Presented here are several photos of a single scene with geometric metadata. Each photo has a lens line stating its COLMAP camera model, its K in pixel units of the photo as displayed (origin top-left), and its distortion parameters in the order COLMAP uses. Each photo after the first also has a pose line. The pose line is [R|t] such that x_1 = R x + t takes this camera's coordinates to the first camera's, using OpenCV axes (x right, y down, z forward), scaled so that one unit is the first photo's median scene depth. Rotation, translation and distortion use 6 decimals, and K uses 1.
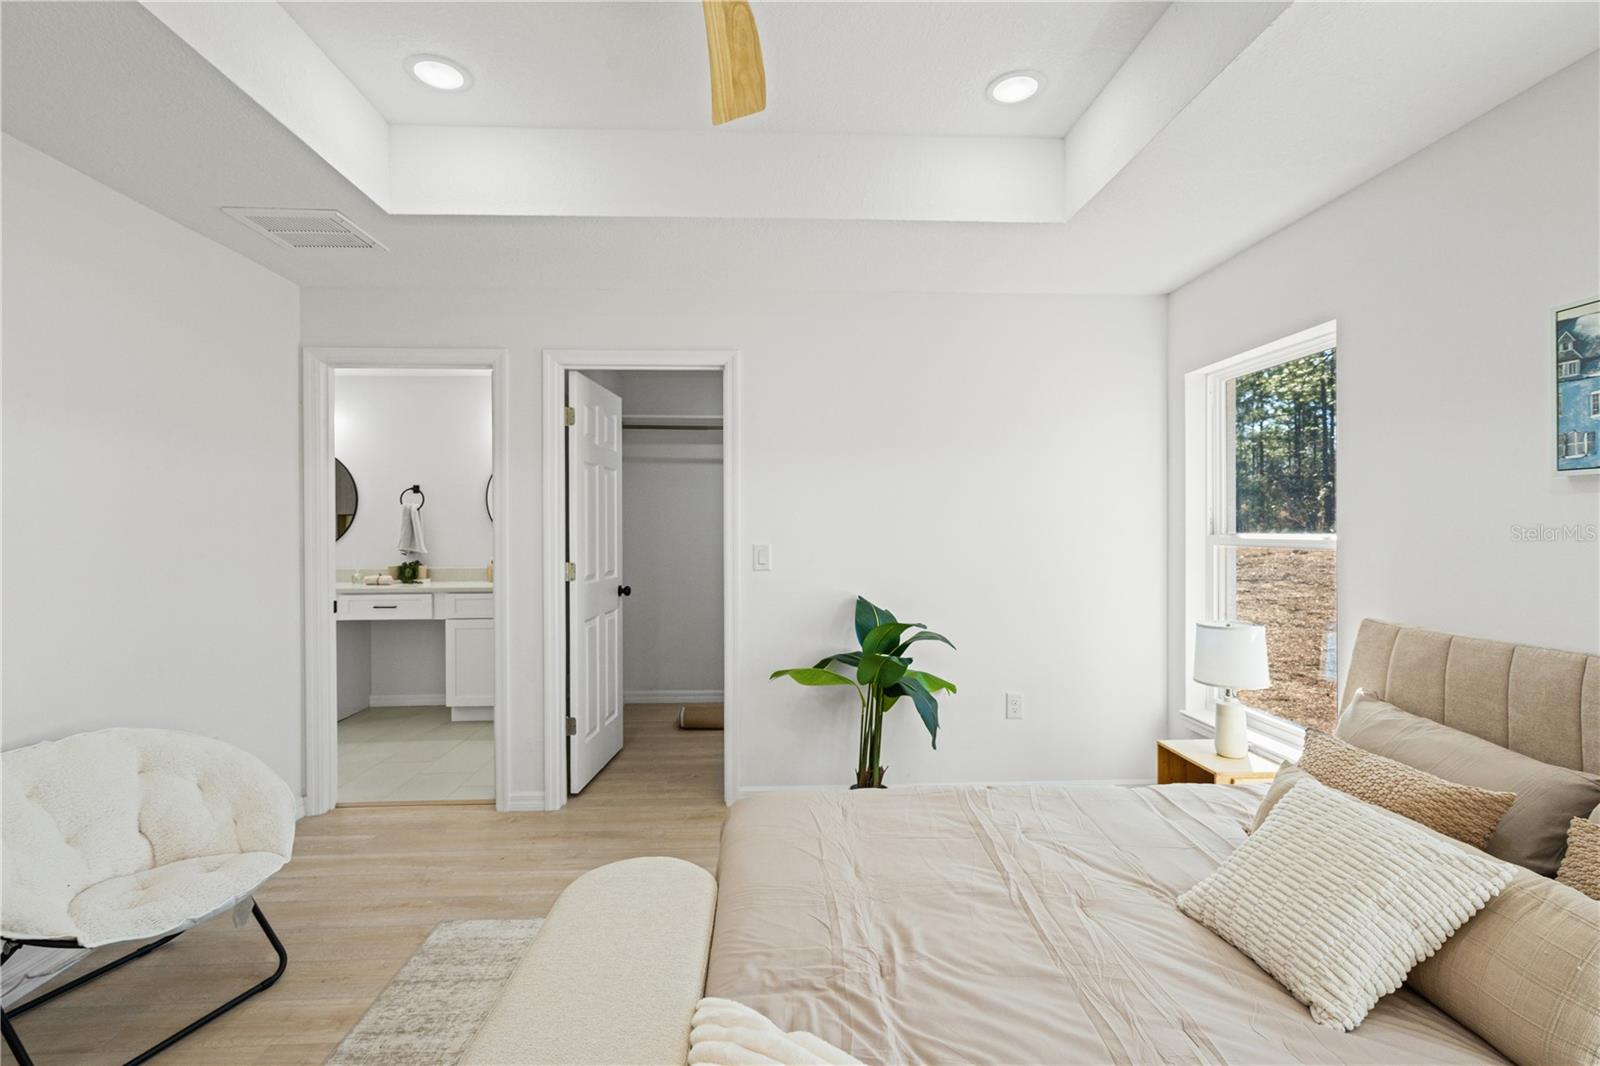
lens RADIAL K [[730.3, 0, 799.9], [0, 730.3, 535.6], [0, 0, 1]] dist [-0.005725, 0.001409]
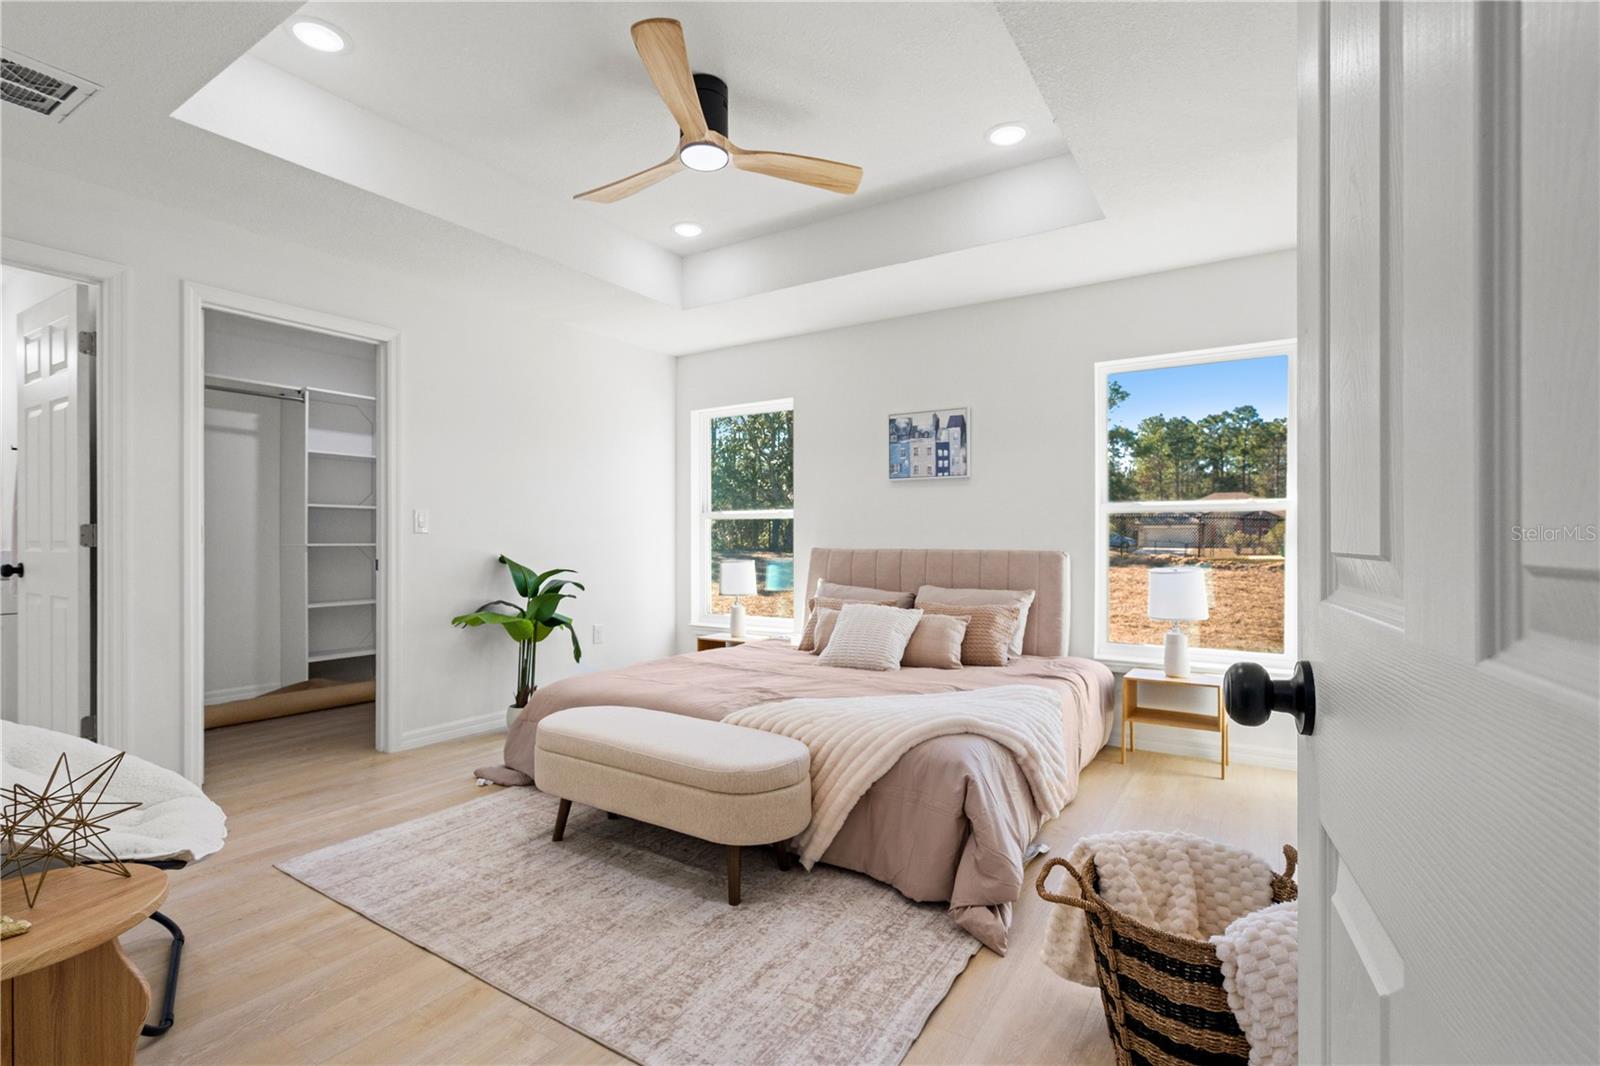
lens RADIAL K [[730.3, 0, 803.8], [0, 730.3, 538.1], [0, 0, 1]] dist [-0.005725, 0.001409]
pose [[0.579409, 0.004271, 0.815026, -0.838343], [0.010208, 0.999870, -0.012497, 0.103032], [-0.814973, 0.015560, 0.579290, -0.152003]]
